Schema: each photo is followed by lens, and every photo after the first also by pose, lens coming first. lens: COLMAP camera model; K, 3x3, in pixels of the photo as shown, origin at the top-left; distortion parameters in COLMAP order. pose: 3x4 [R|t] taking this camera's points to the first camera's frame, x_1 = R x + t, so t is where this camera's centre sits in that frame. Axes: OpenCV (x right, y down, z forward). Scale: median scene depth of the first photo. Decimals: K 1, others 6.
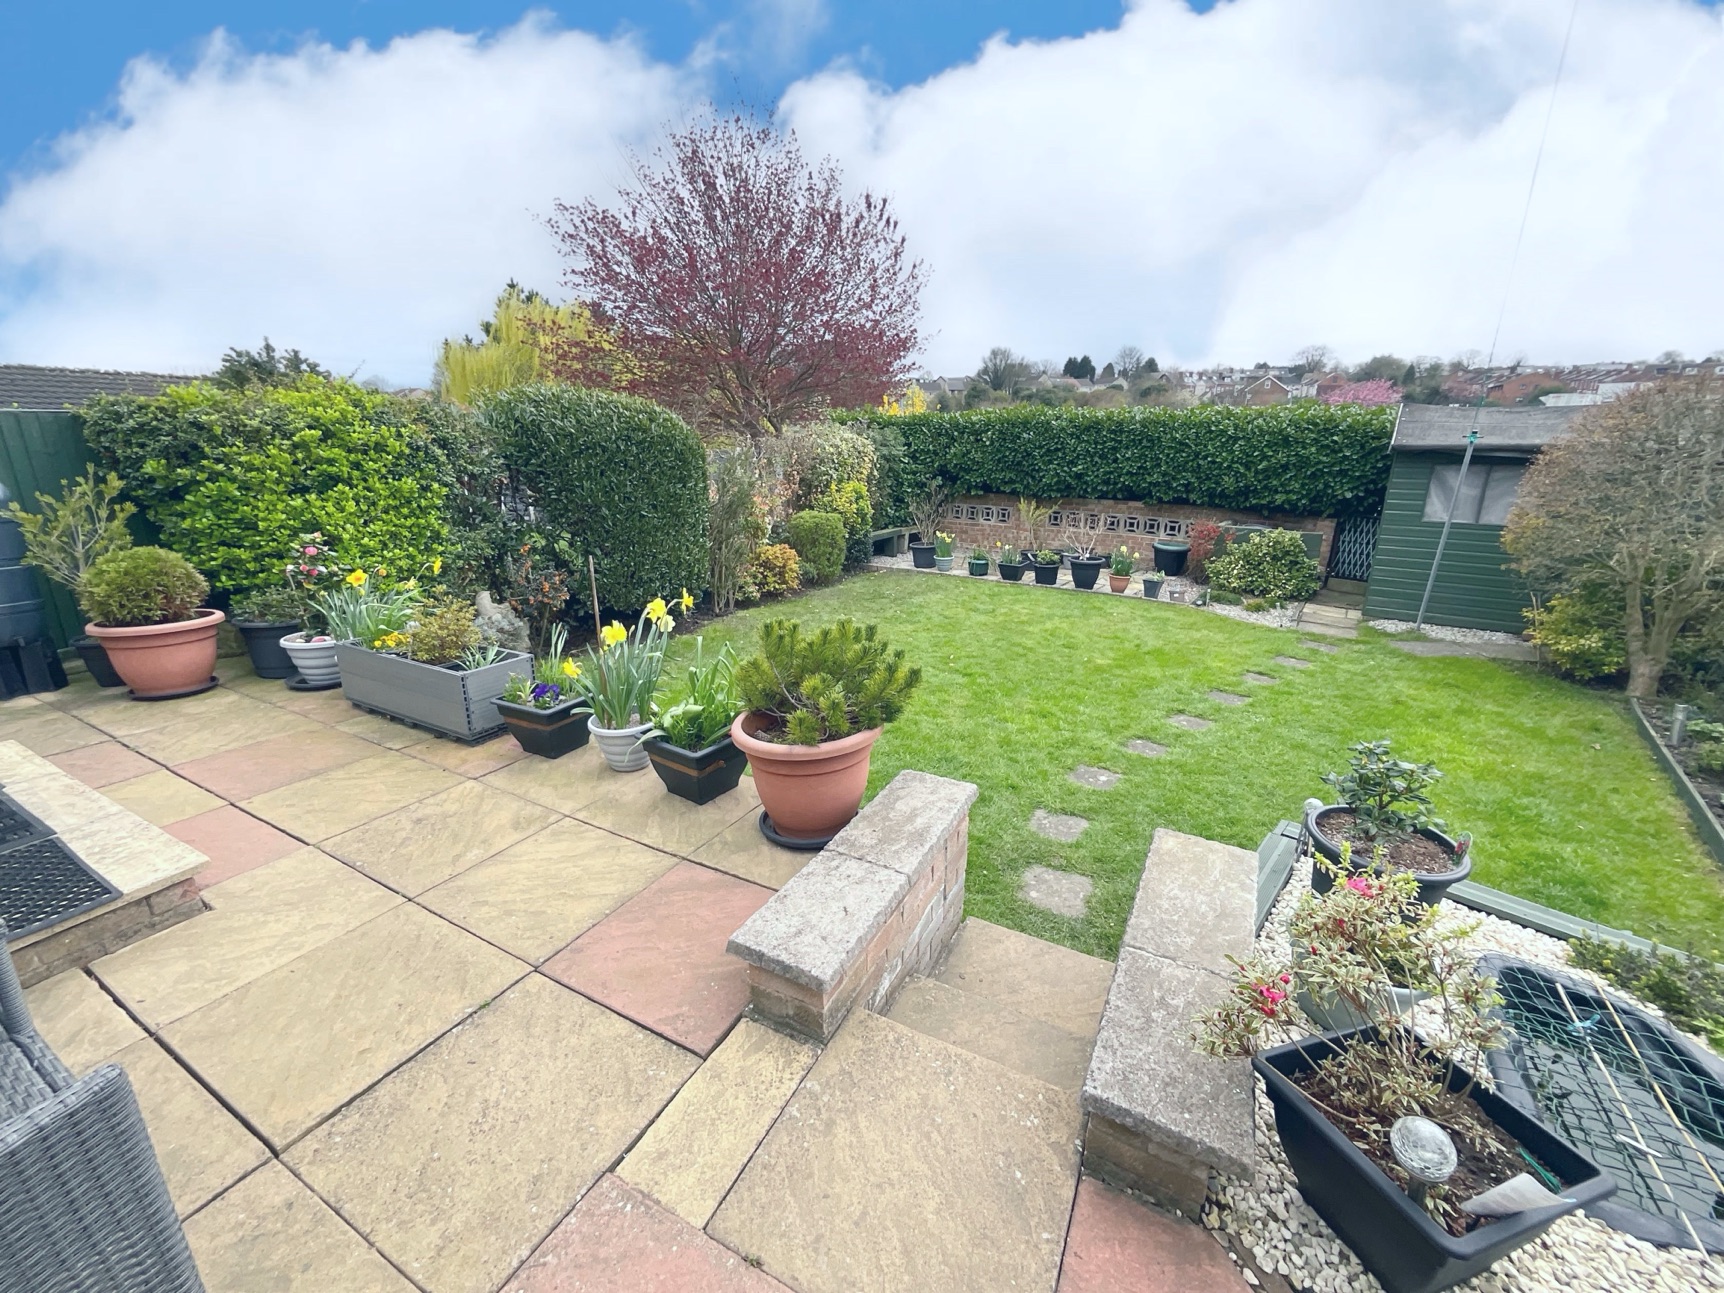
lens RADIAL K [[698.3, 0, 862.9], [0, 698.3, 646.6], [0, 0, 1]] dist [-0.009919, 0.006575]
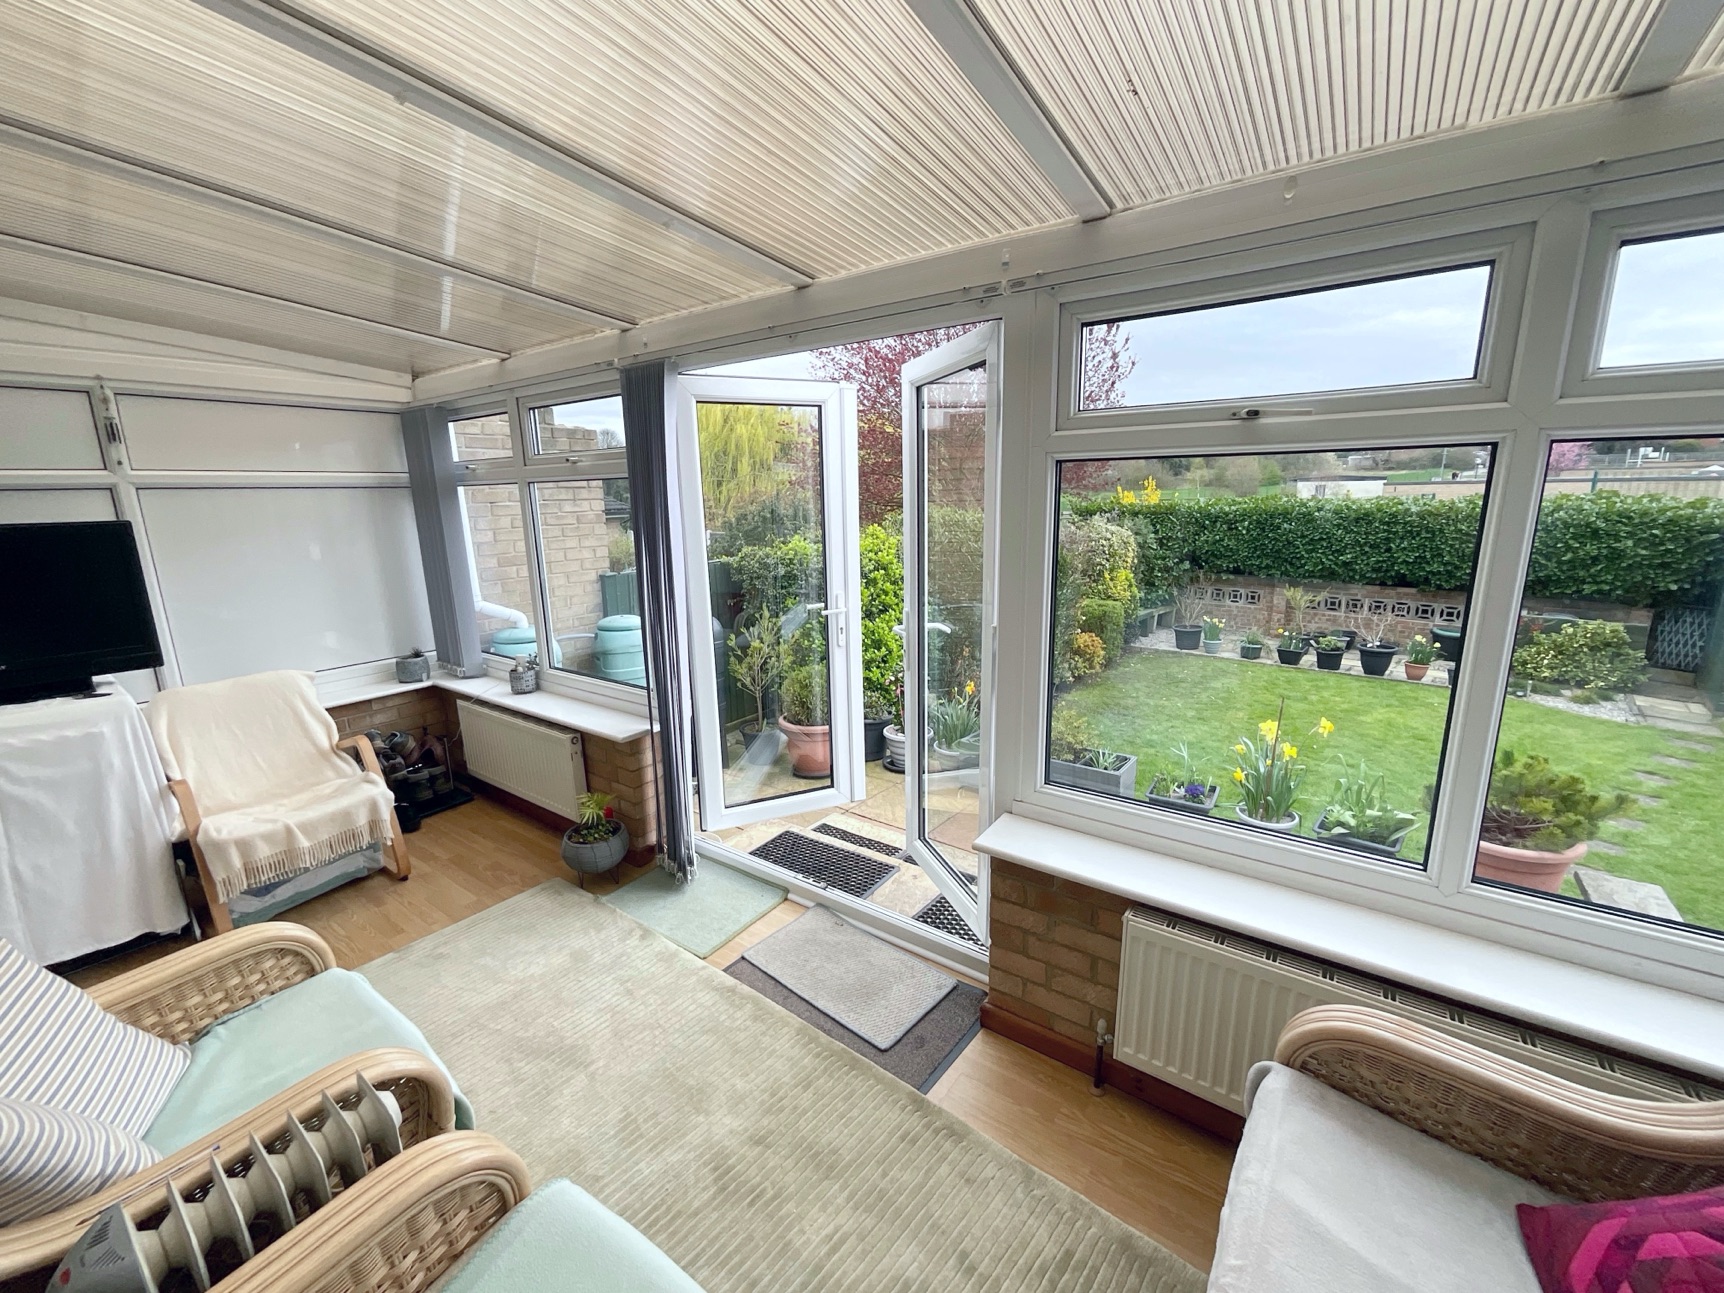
lens RADIAL K [[698.3, 0, 862.9], [0, 698.3, 646.6], [0, 0, 1]] dist [-0.009919, 0.006575]
pose [[0.989878, 0.008960, -0.141641, -0.299618], [-0.019876, 0.996921, -0.075848, -0.031703], [0.140525, 0.077895, 0.987008, -0.140764]]
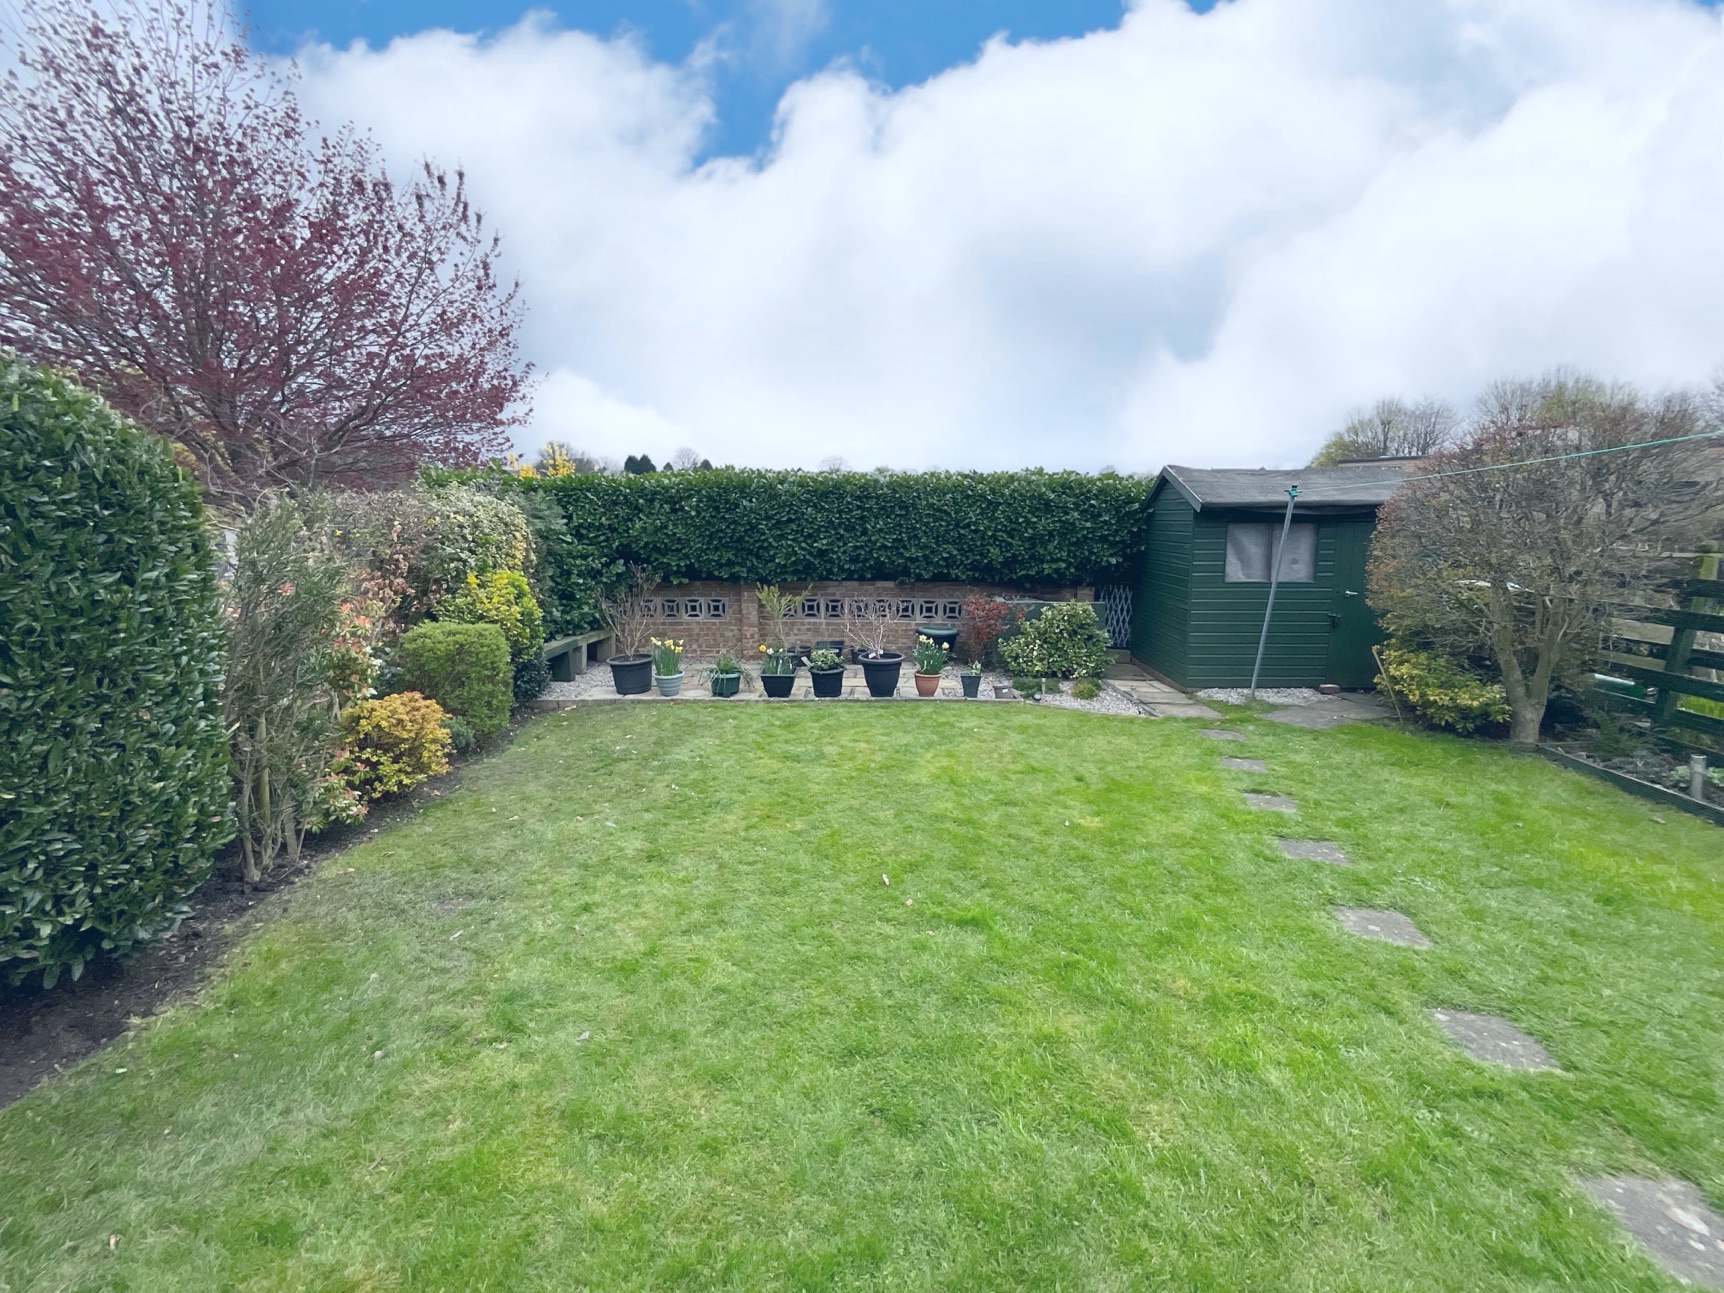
lens RADIAL K [[698.3, 0, 862.9], [0, 698.3, 646.6], [0, 0, 1]] dist [-0.009919, 0.006575]
pose [[0.832541, -0.097102, 0.545387, -0.106032], [0.166287, 0.982921, -0.078838, -0.081491], [-0.528416, 0.156327, 0.834469, 0.387644]]
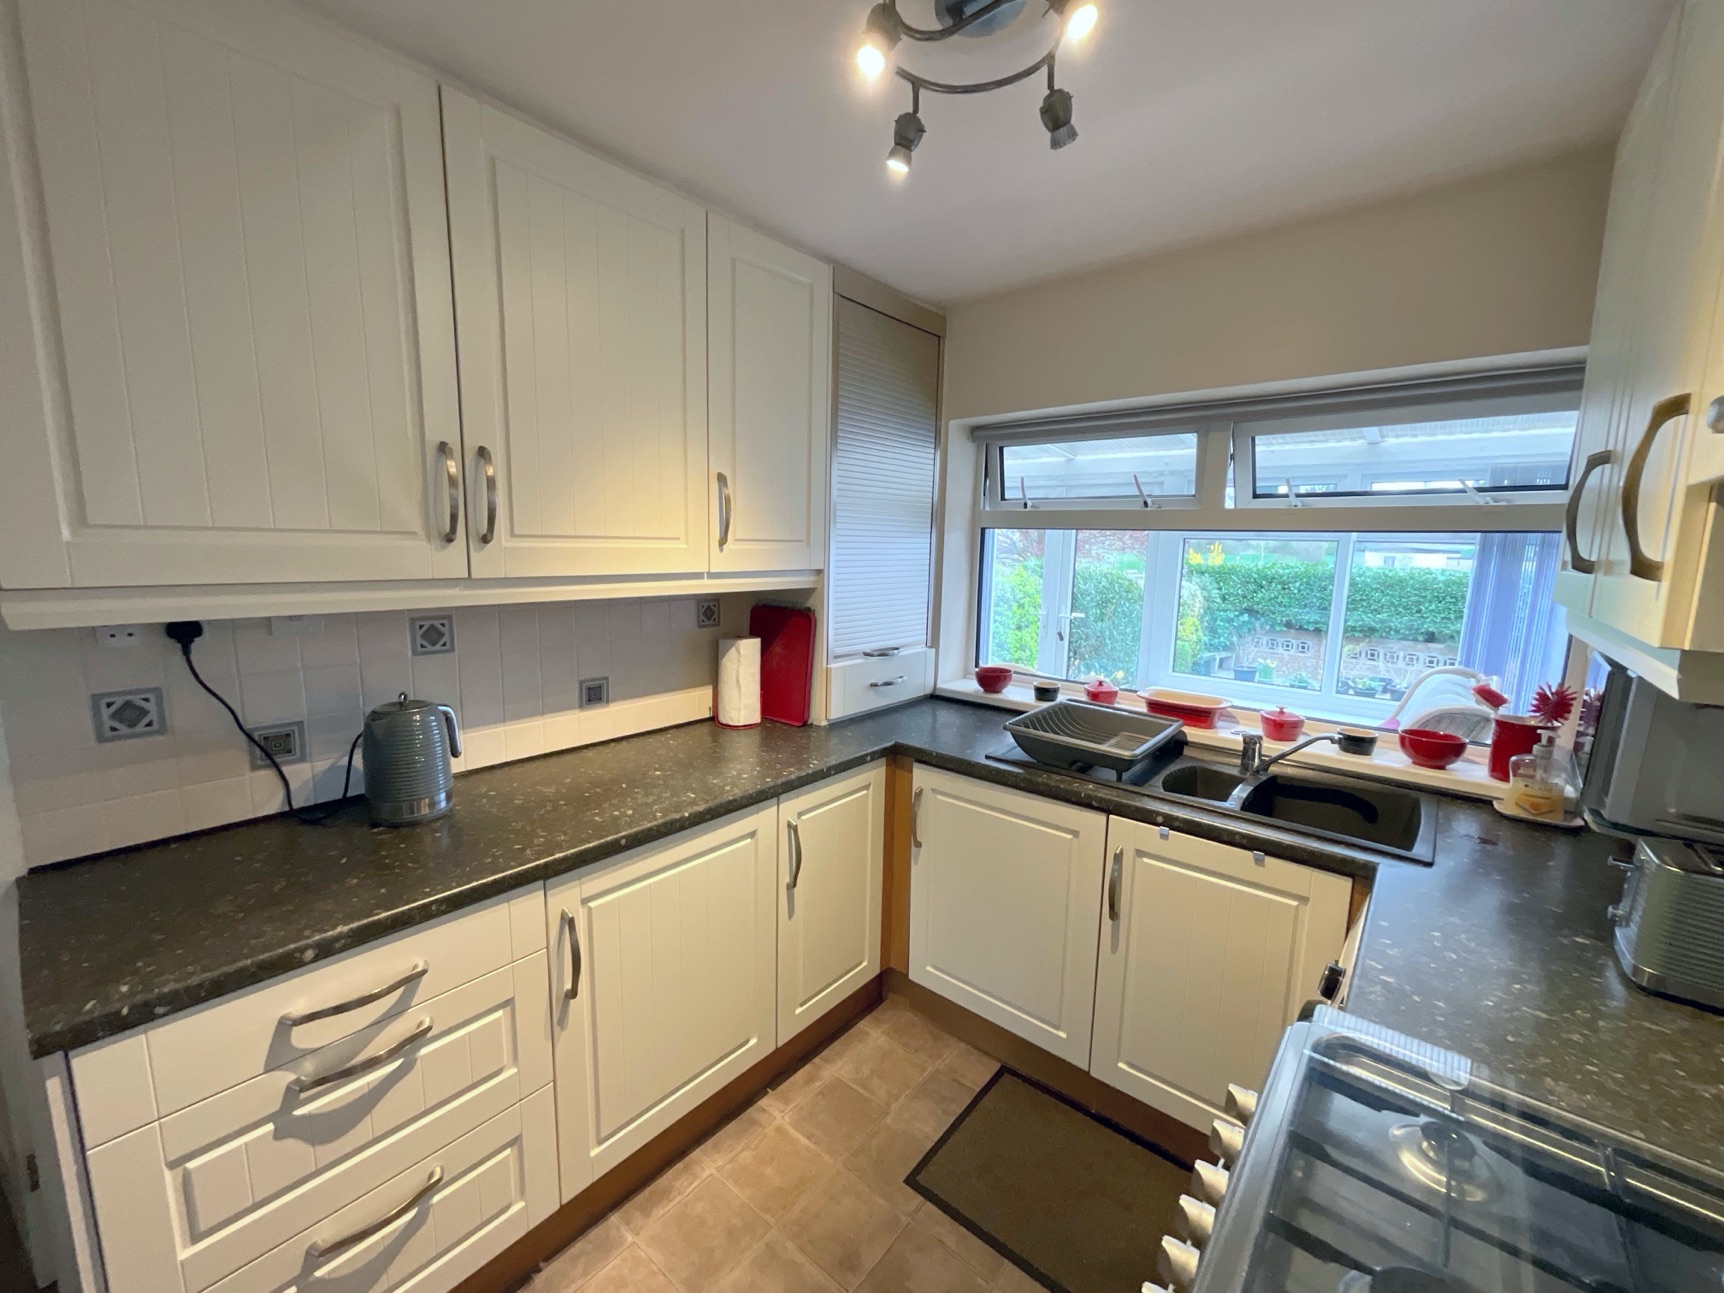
lens RADIAL K [[698.3, 0, 862.9], [0, 698.3, 646.6], [0, 0, 1]] dist [-0.009919, 0.006575]
pose [[0.975744, 0.052663, -0.212488, -0.387437], [-0.084103, 0.986323, -0.141749, 0.065484], [0.202117, 0.156182, 0.966828, -0.453602]]
